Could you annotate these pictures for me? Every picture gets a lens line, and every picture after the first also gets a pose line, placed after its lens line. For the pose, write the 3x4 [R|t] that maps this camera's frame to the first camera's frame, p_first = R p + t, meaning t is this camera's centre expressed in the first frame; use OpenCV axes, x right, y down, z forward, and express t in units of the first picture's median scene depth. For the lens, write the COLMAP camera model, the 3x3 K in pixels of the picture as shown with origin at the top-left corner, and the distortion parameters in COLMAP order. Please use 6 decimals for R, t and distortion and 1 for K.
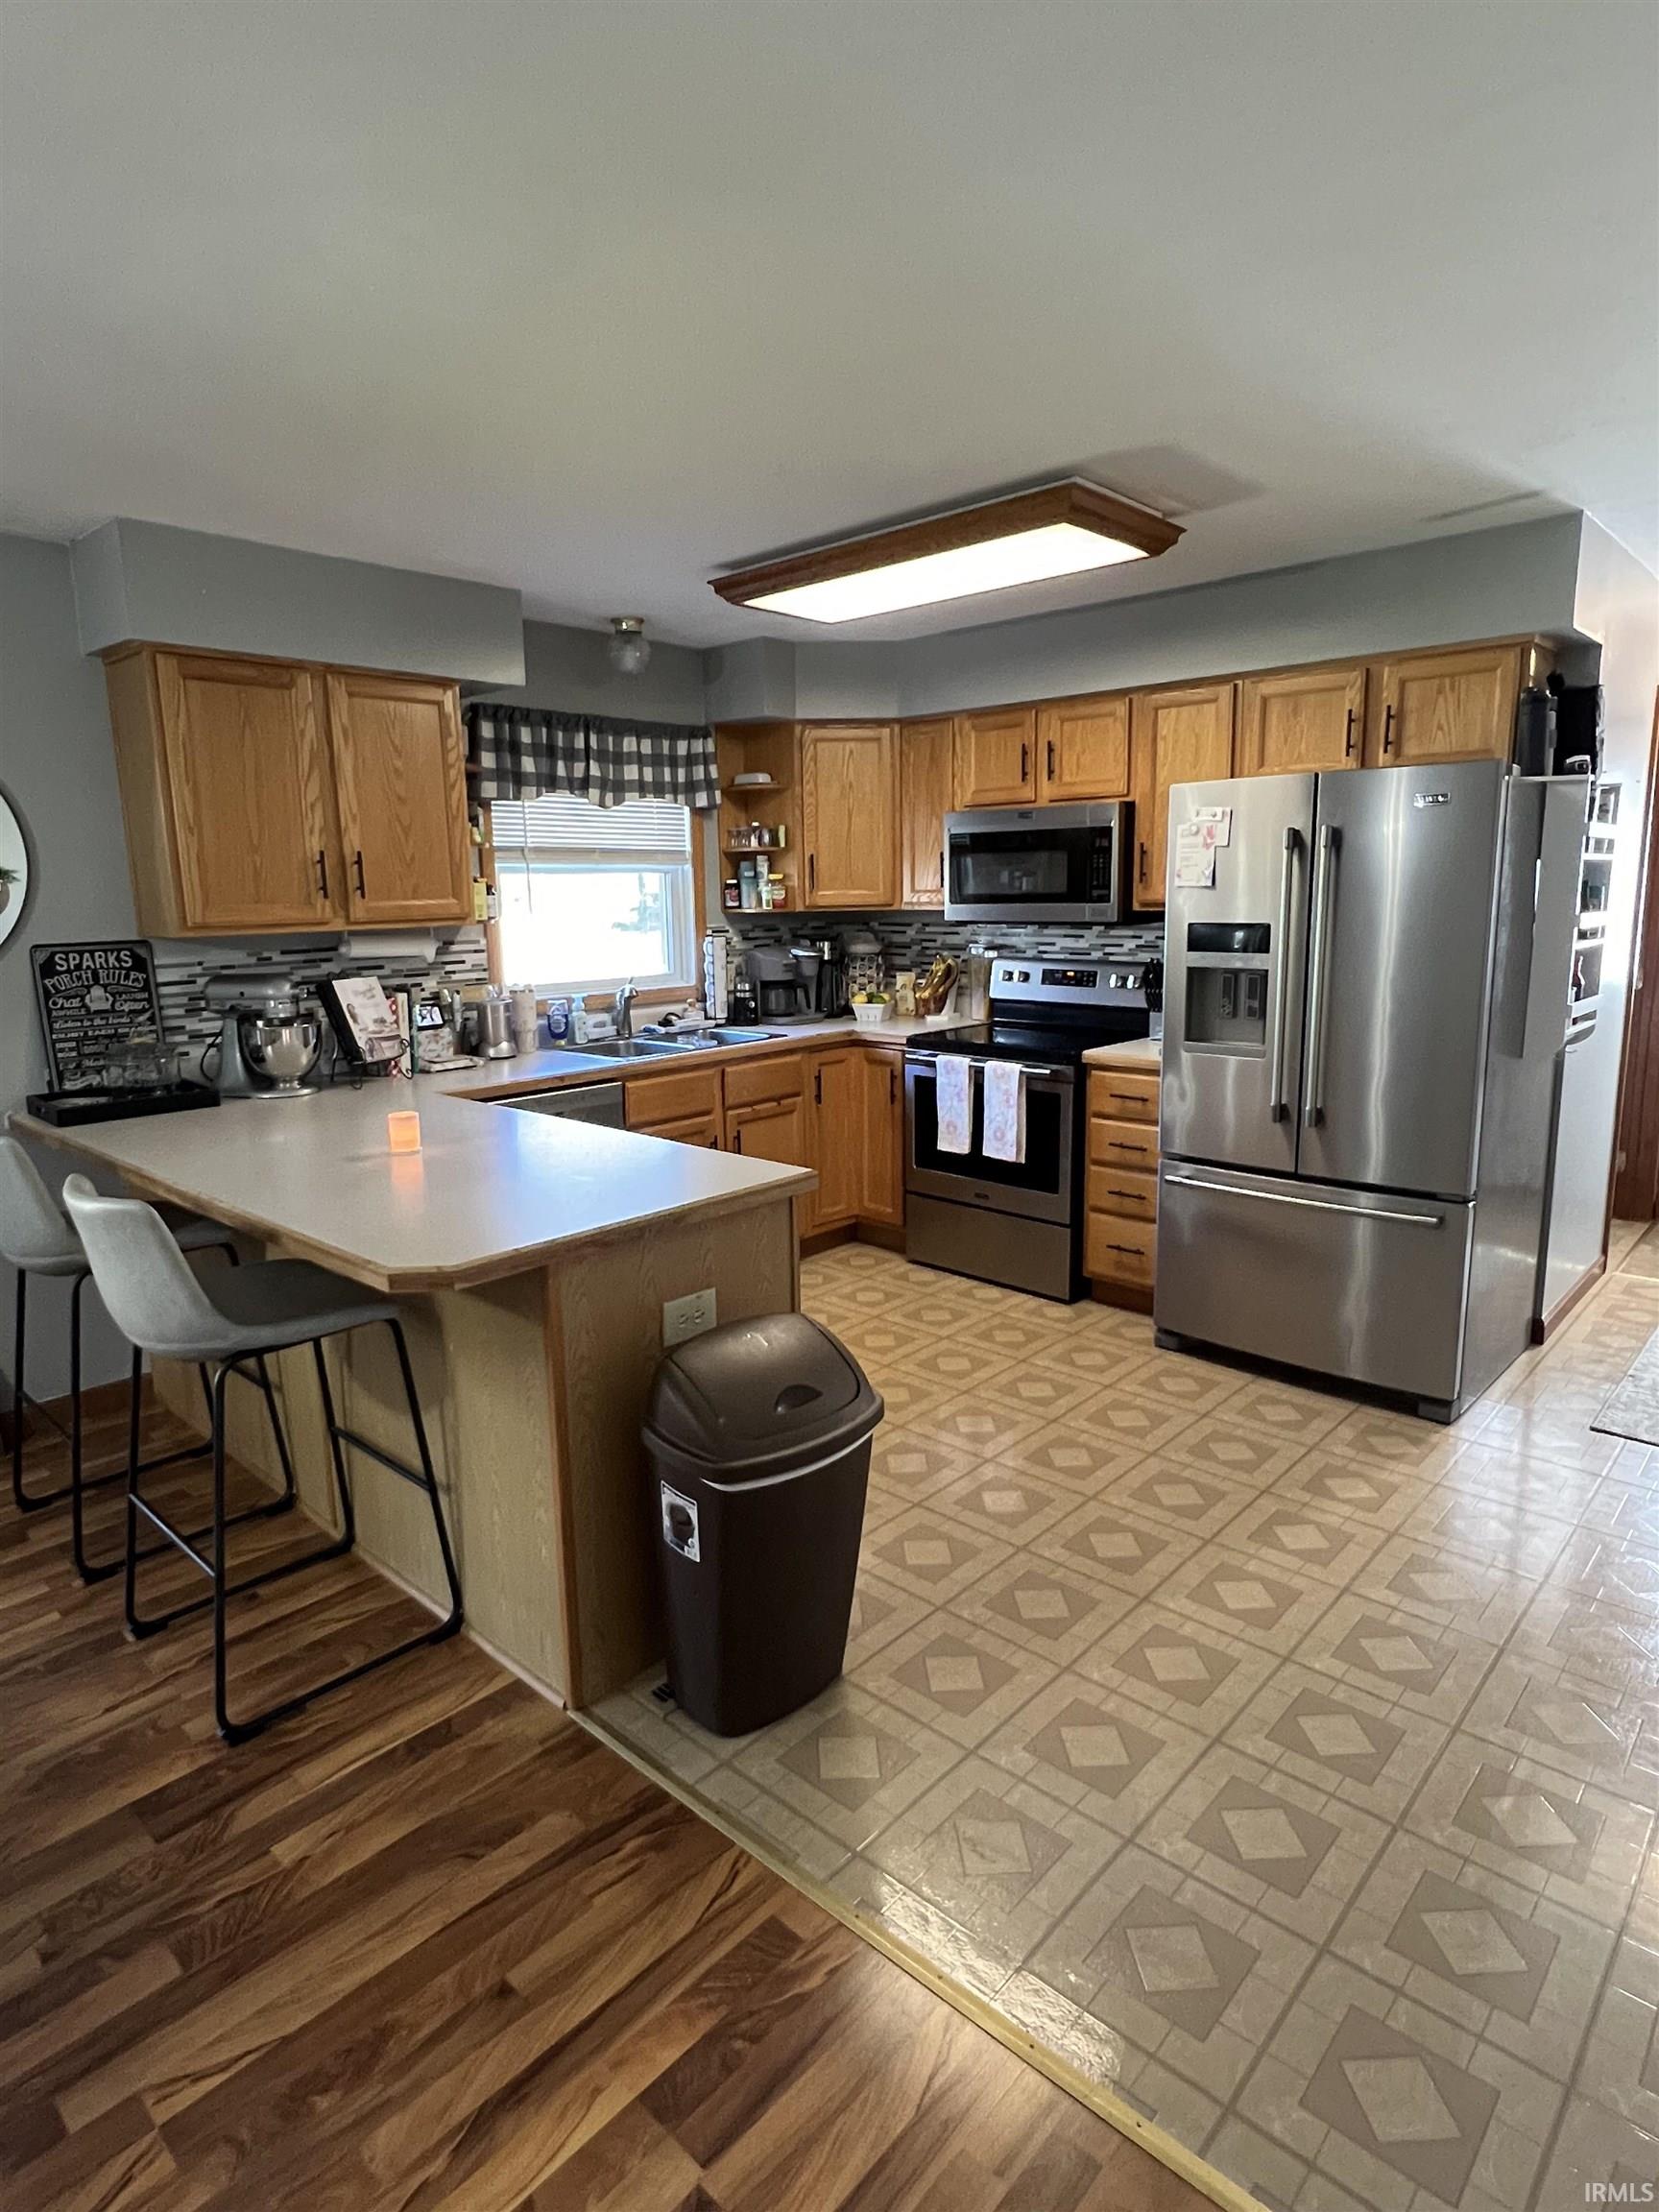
lens RADIAL K [[1211.4, 0, 840.7], [0, 1211.4, 1099.1], [0, 0, 1]] dist [-0.000560, -0.000352]
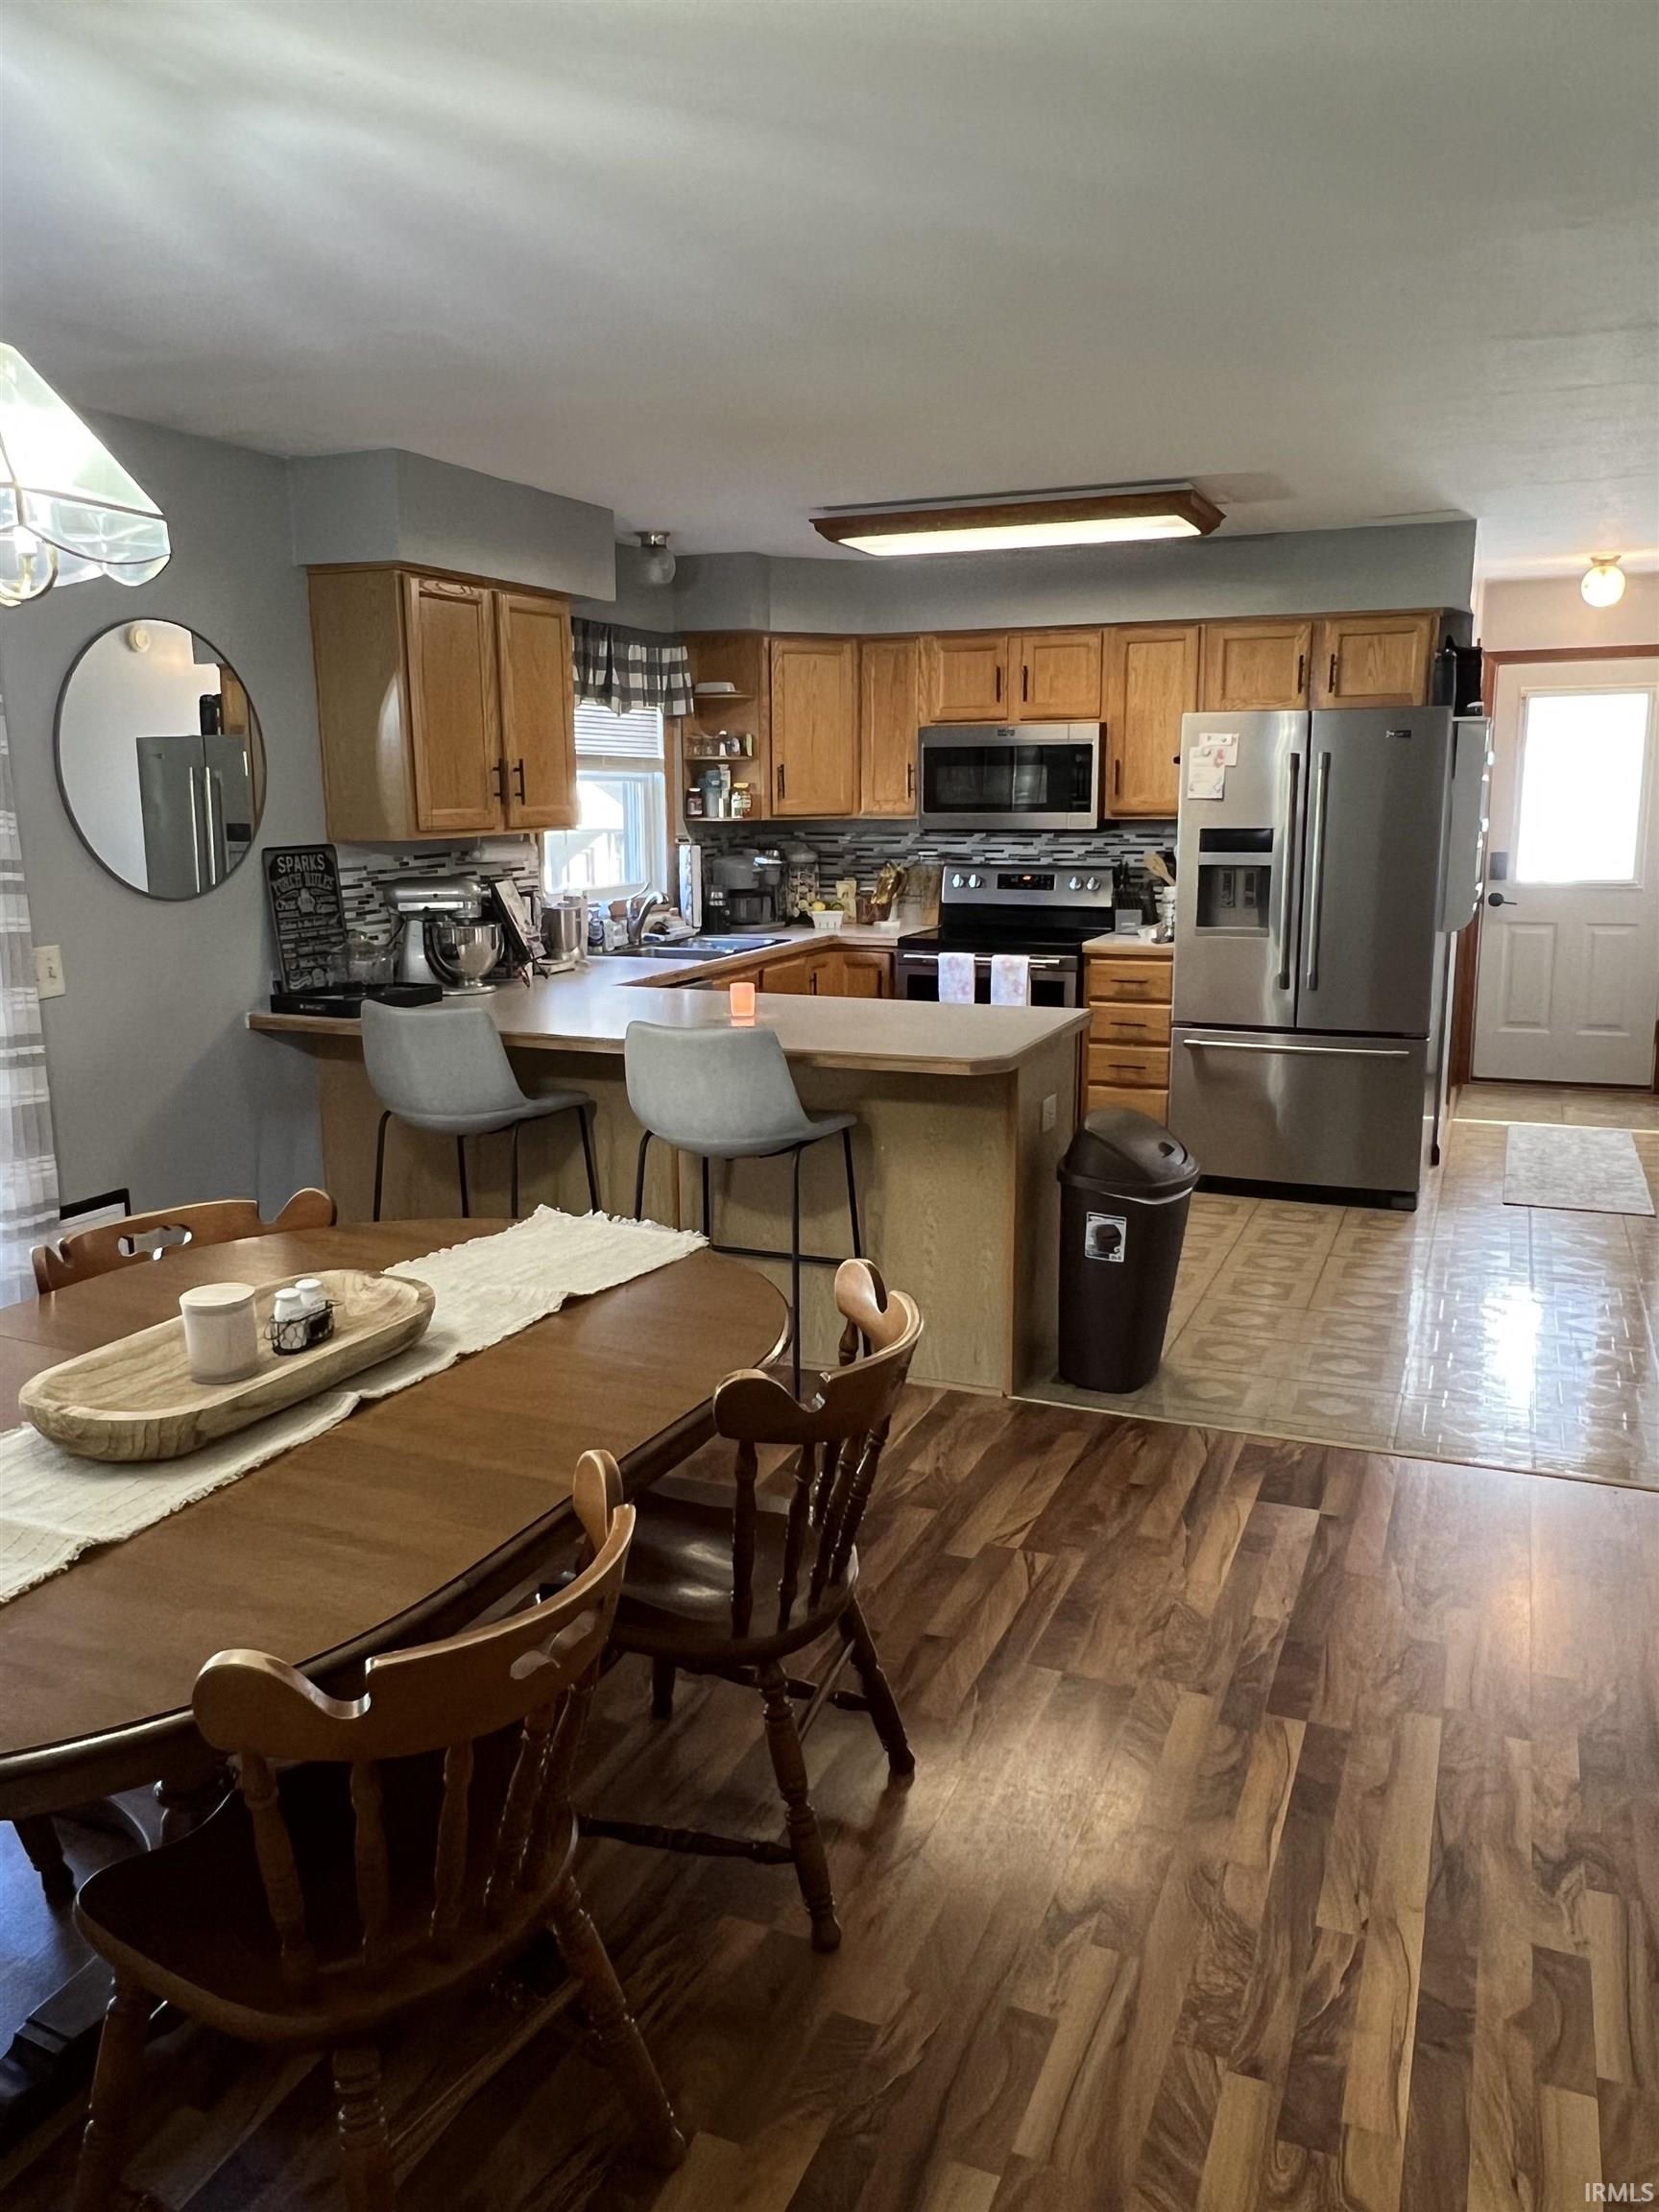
lens RADIAL K [[1616.7, 0, 822.1], [0, 1616.7, 1101.8], [0, 0, 1]] dist [0.005655, 0.001994]
pose [[0.942938, -0.054596, 0.328462, -0.557530], [0.050008, 0.998497, 0.022407, 0.065513], [-0.329192, -0.004702, 0.944251, -0.367182]]
